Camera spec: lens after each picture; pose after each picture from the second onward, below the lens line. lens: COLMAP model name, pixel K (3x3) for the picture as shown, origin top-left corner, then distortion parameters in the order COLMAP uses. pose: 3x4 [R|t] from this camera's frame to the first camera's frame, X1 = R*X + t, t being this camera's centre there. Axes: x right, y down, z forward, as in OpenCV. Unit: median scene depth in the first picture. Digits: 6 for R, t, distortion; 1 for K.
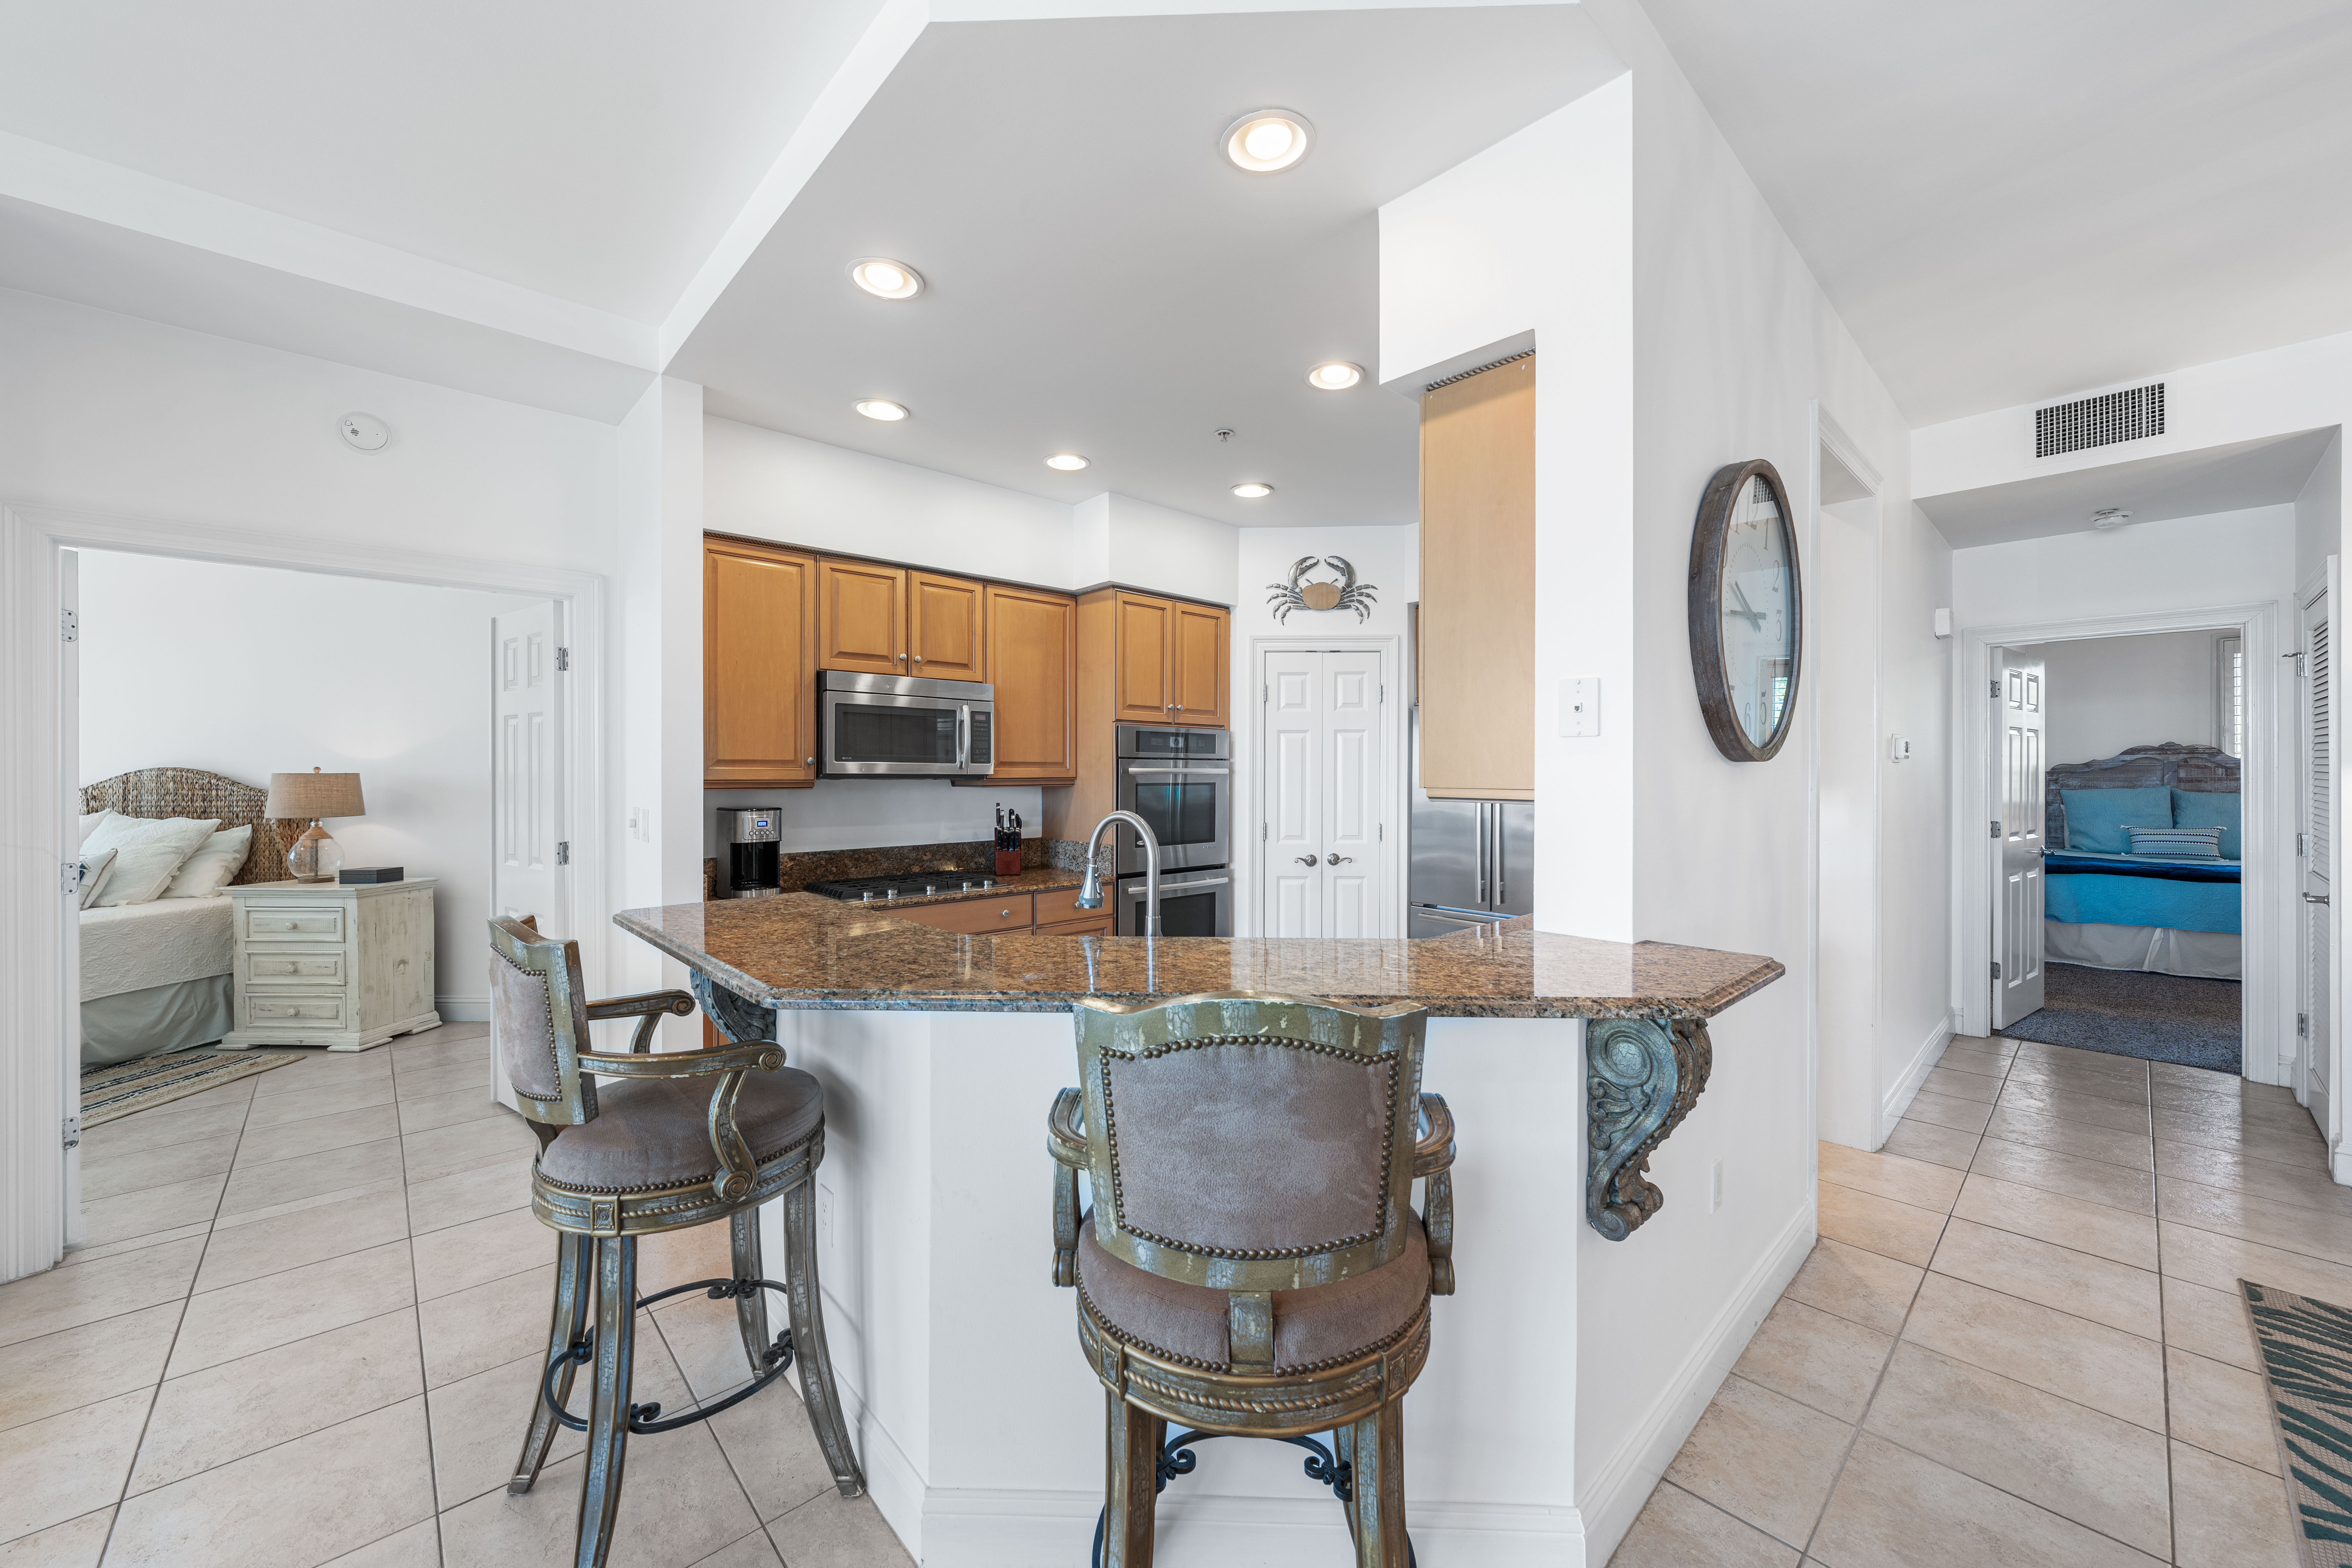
lens RADIAL K [[883.4, 0, 1176.7], [0, 883.4, 776.8], [0, 0, 1]] dist [0.000150, 0.000016]
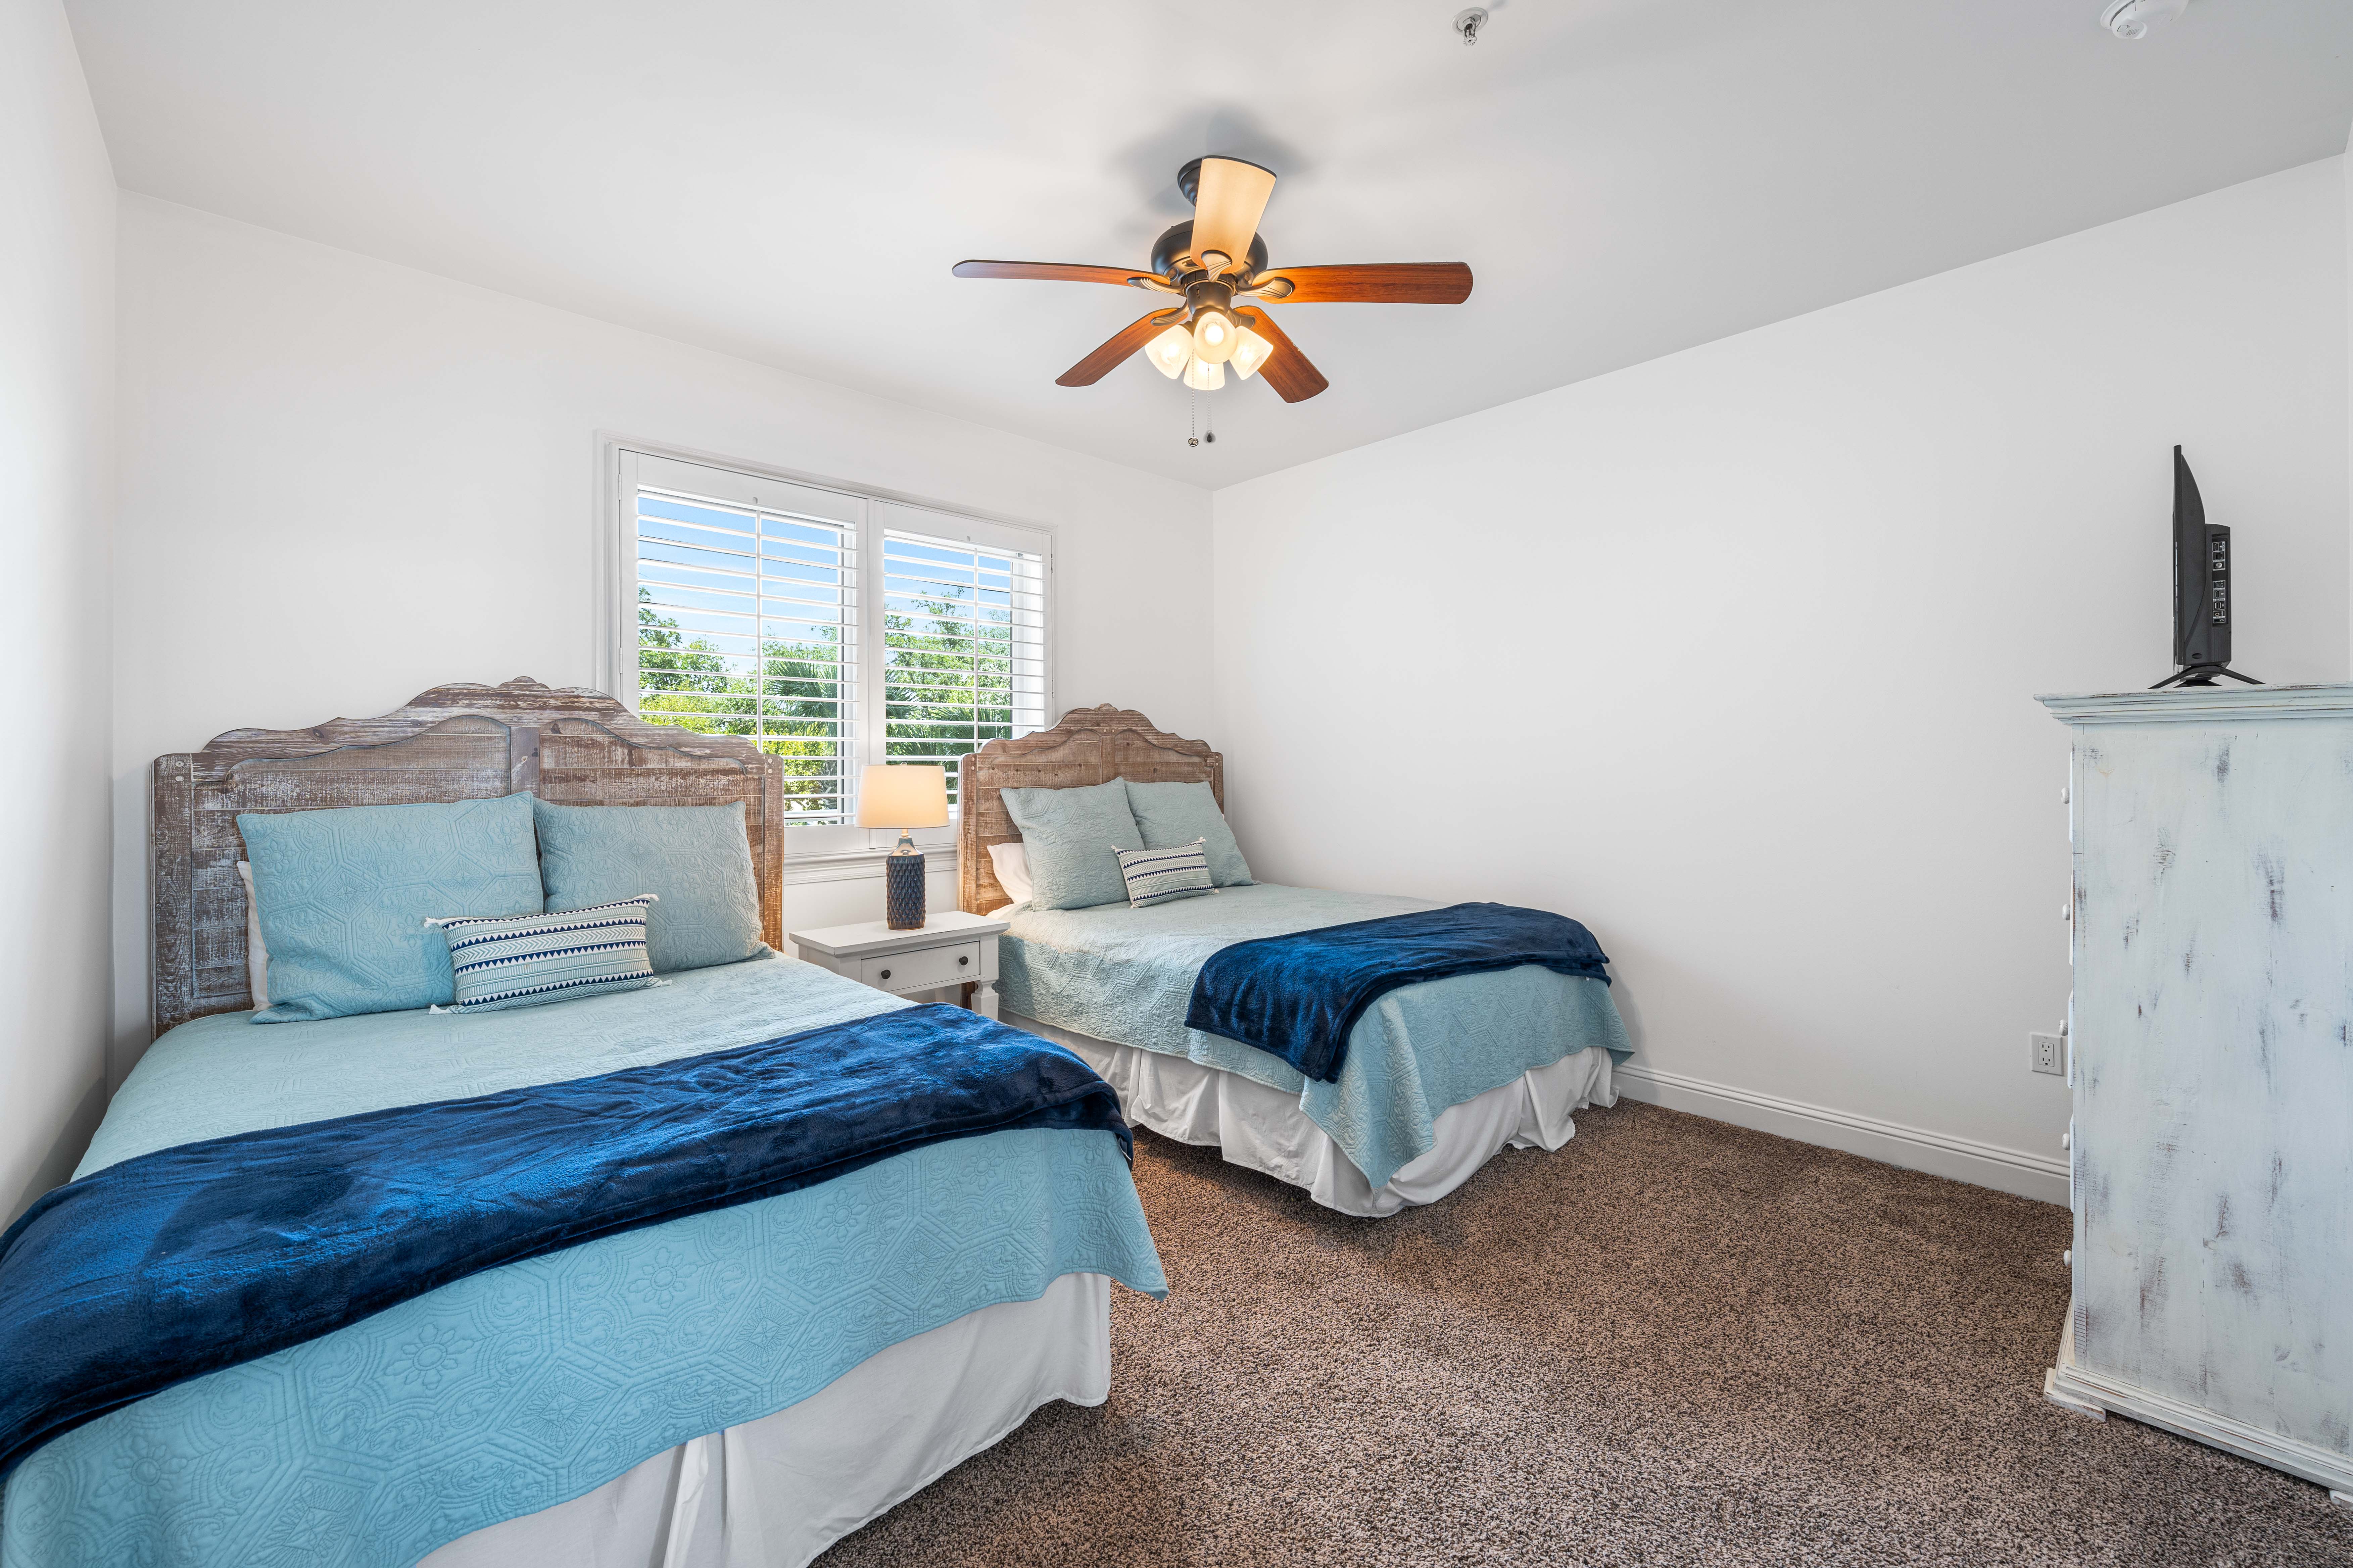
lens RADIAL K [[925.3, 0, 1170.8], [0, 925.3, 772.5], [0, 0, 1]] dist [0.000771, -0.000030]
pose [[-0.015212, -0.006790, 0.999861, 1.194411], [0.005197, 0.999963, 0.006870, 0.000776], [-0.999871, 0.005301, -0.015176, 1.205011]]
